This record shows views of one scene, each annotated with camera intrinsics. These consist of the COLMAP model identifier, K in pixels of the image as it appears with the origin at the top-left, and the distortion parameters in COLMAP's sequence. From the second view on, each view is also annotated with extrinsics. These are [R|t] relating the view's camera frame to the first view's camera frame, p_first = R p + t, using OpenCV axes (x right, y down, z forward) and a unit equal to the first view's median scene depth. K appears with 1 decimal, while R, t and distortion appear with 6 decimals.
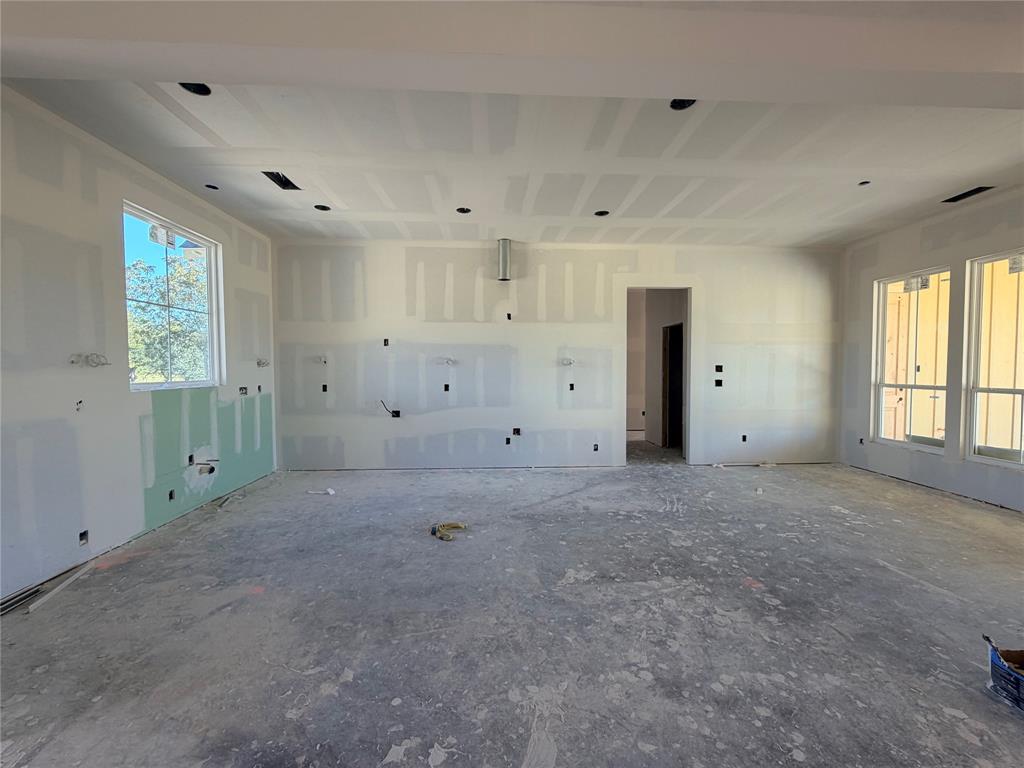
lens RADIAL K [[407.5, 0, 510.3], [0, 407.5, 382.8], [0, 0, 1]] dist [0.000205, -0.000351]
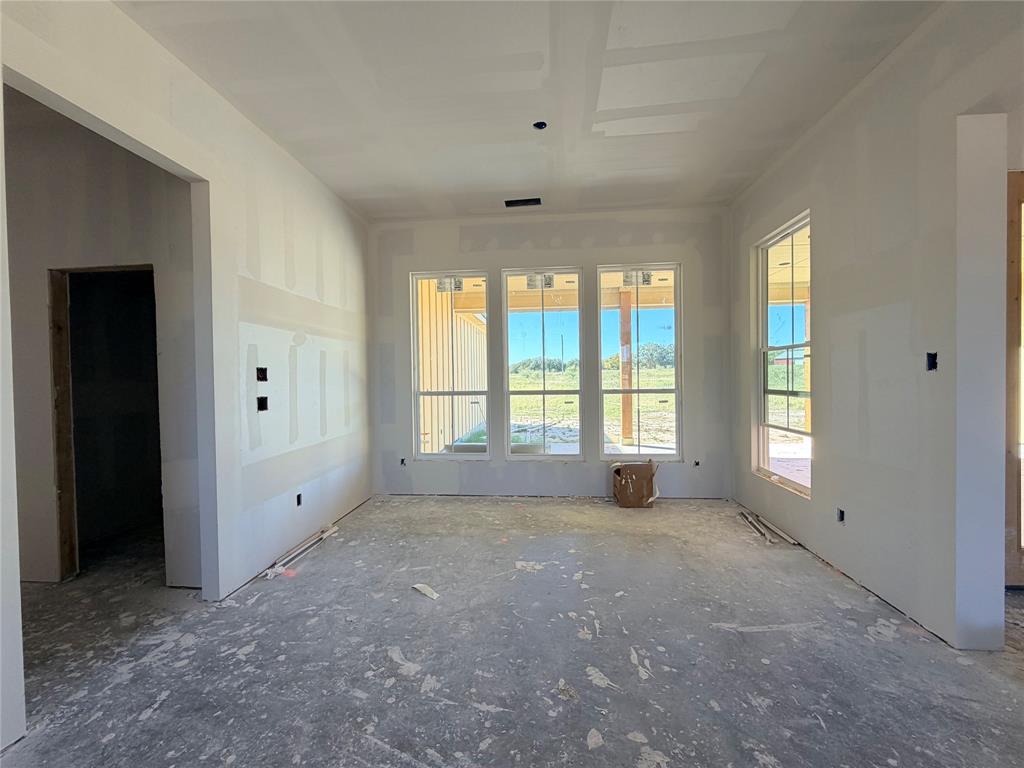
lens RADIAL K [[407.5, 0, 510.3], [0, 407.5, 382.8], [0, 0, 1]] dist [0.000205, -0.000351]
pose [[0.140028, -0.016039, 0.990018, 0.081835], [0.050198, 0.998698, 0.009079, -0.017363], [-0.988874, 0.048426, 0.140651, 0.782334]]
